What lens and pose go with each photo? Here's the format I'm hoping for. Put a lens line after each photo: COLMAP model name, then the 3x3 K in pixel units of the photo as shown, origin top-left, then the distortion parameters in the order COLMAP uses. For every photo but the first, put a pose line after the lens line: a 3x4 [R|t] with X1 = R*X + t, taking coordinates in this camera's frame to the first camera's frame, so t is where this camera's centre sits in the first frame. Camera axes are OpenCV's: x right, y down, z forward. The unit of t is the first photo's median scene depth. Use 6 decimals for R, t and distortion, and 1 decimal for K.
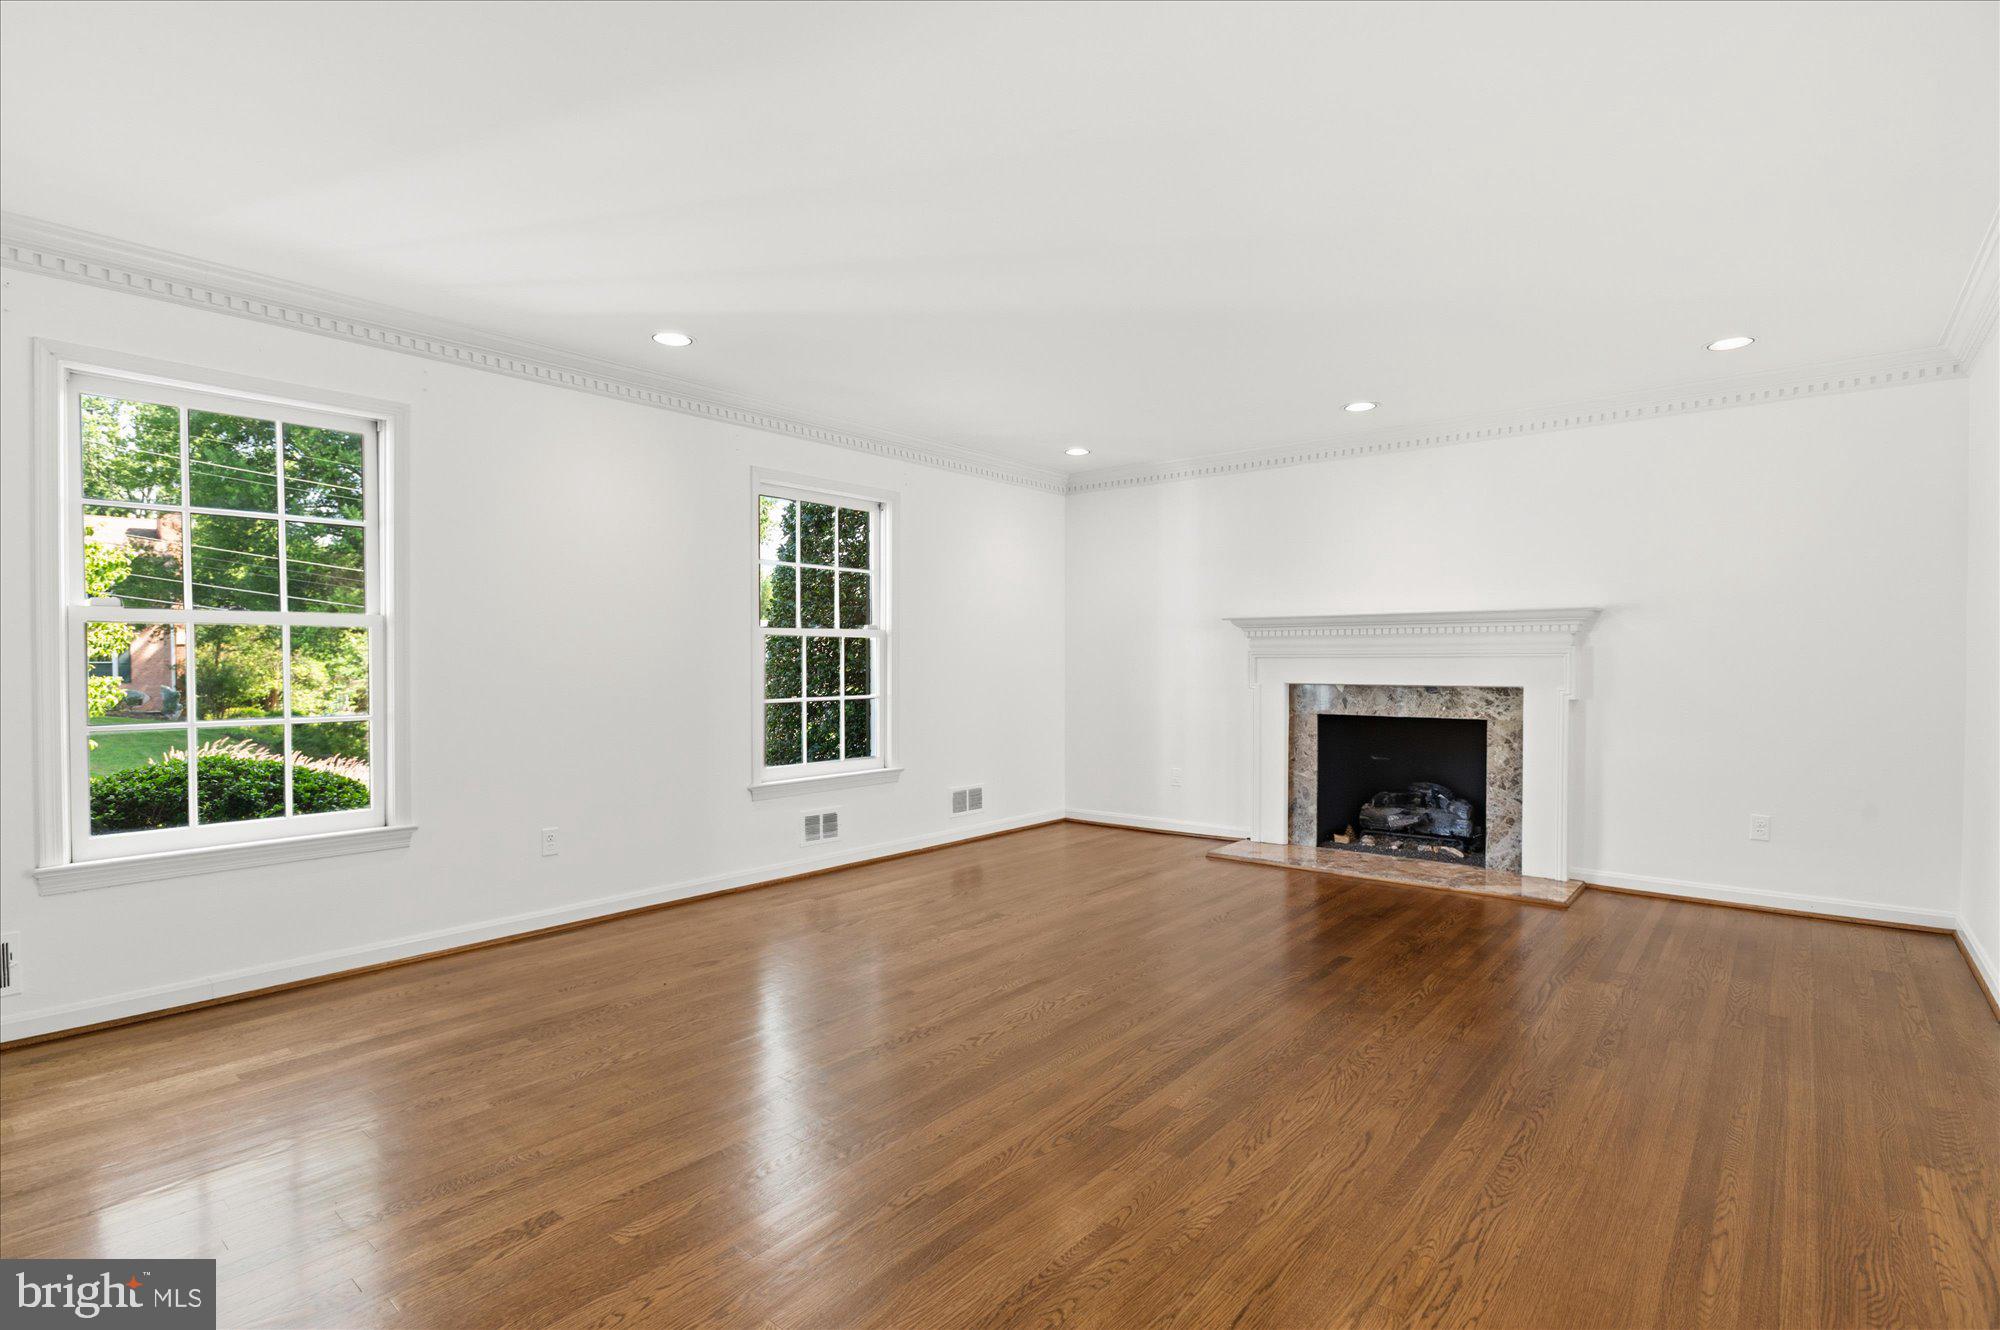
lens RADIAL K [[971.6, 0, 1005.3], [0, 971.6, 662.4], [0, 0, 1]] dist [-0.010844, -0.000249]
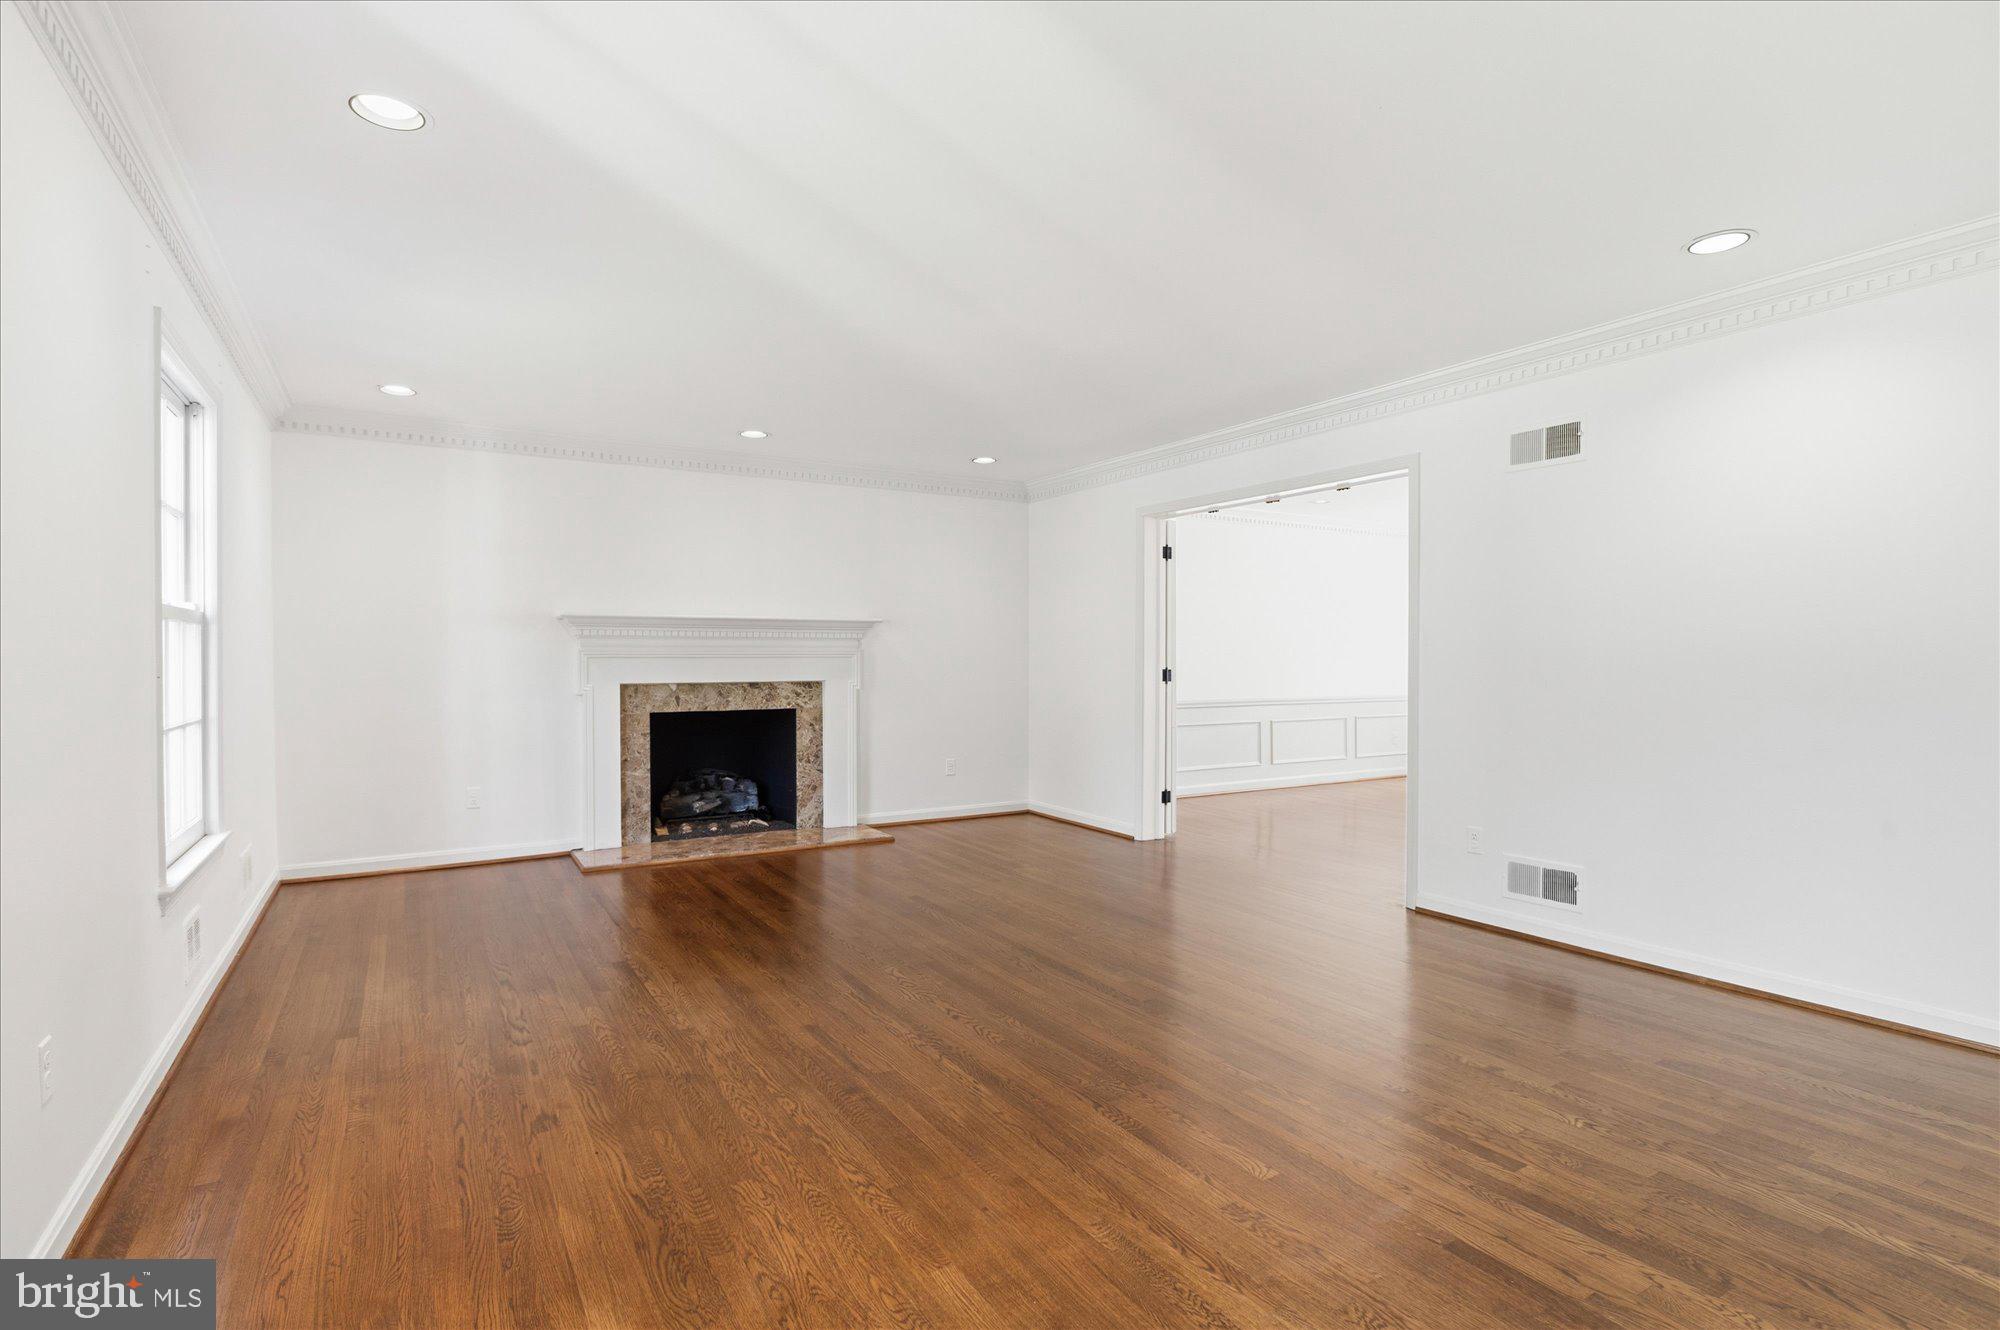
lens RADIAL K [[971.6, 0, 1007.1], [0, 971.6, 665.8], [0, 0, 1]] dist [-0.010844, -0.000249]
pose [[0.322768, -0.005413, 0.946463, -0.566897], [0.002462, 0.999985, 0.004880, -0.000379], [-0.946475, 0.000756, 0.322776, 0.337989]]
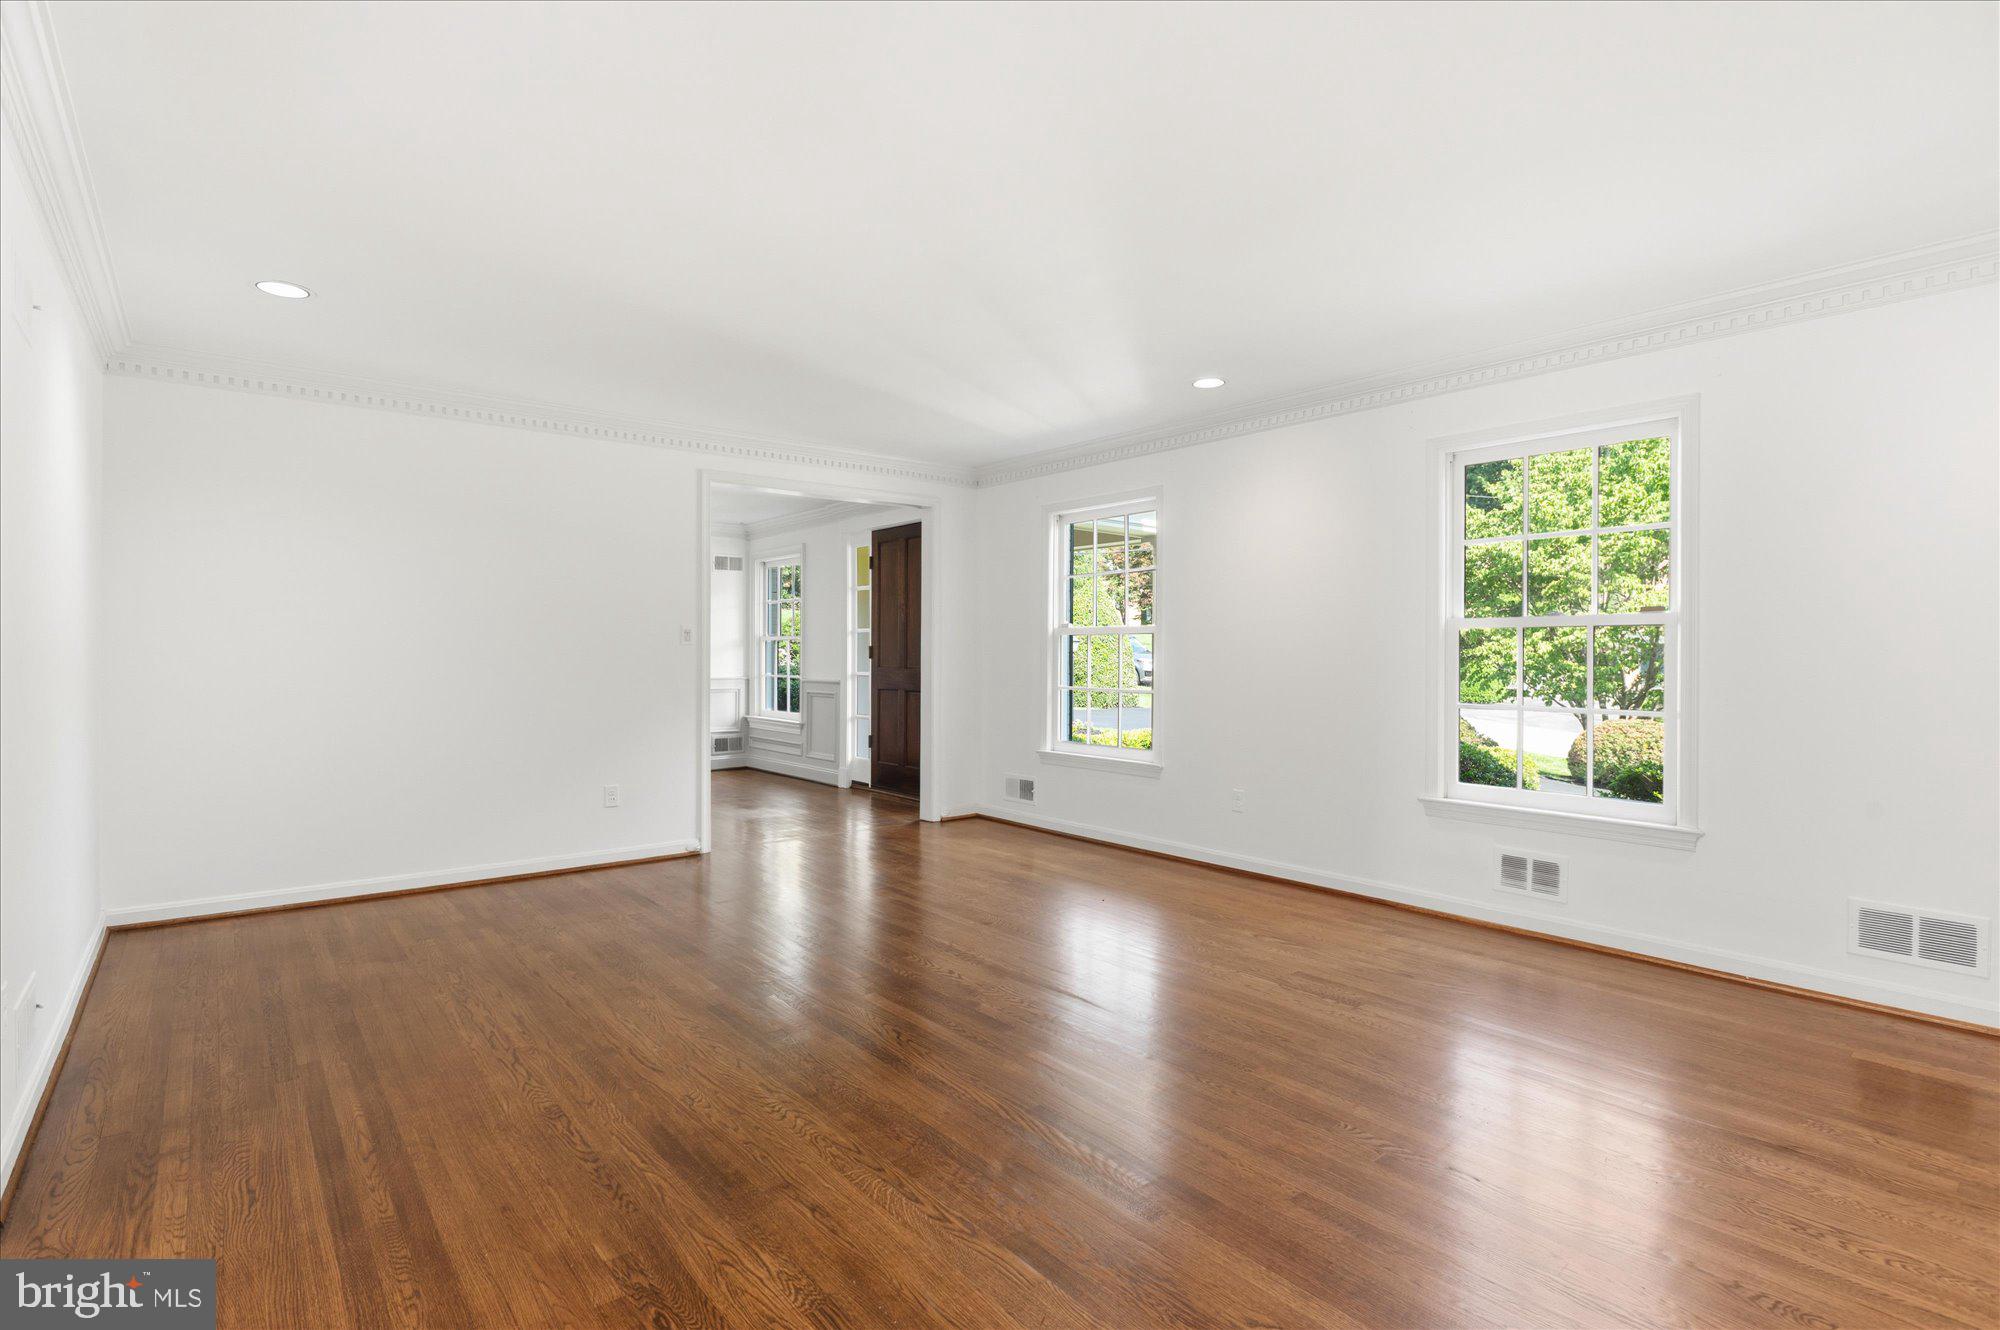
lens RADIAL K [[971.6, 0, 1005.6], [0, 971.6, 660.8], [0, 0, 1]] dist [-0.010844, -0.000249]
pose [[-0.193078, 0.008149, -0.981149, 0.625967], [-0.004315, 0.999949, 0.009154, -0.006246], [0.981174, 0.006001, -0.193033, 0.713765]]
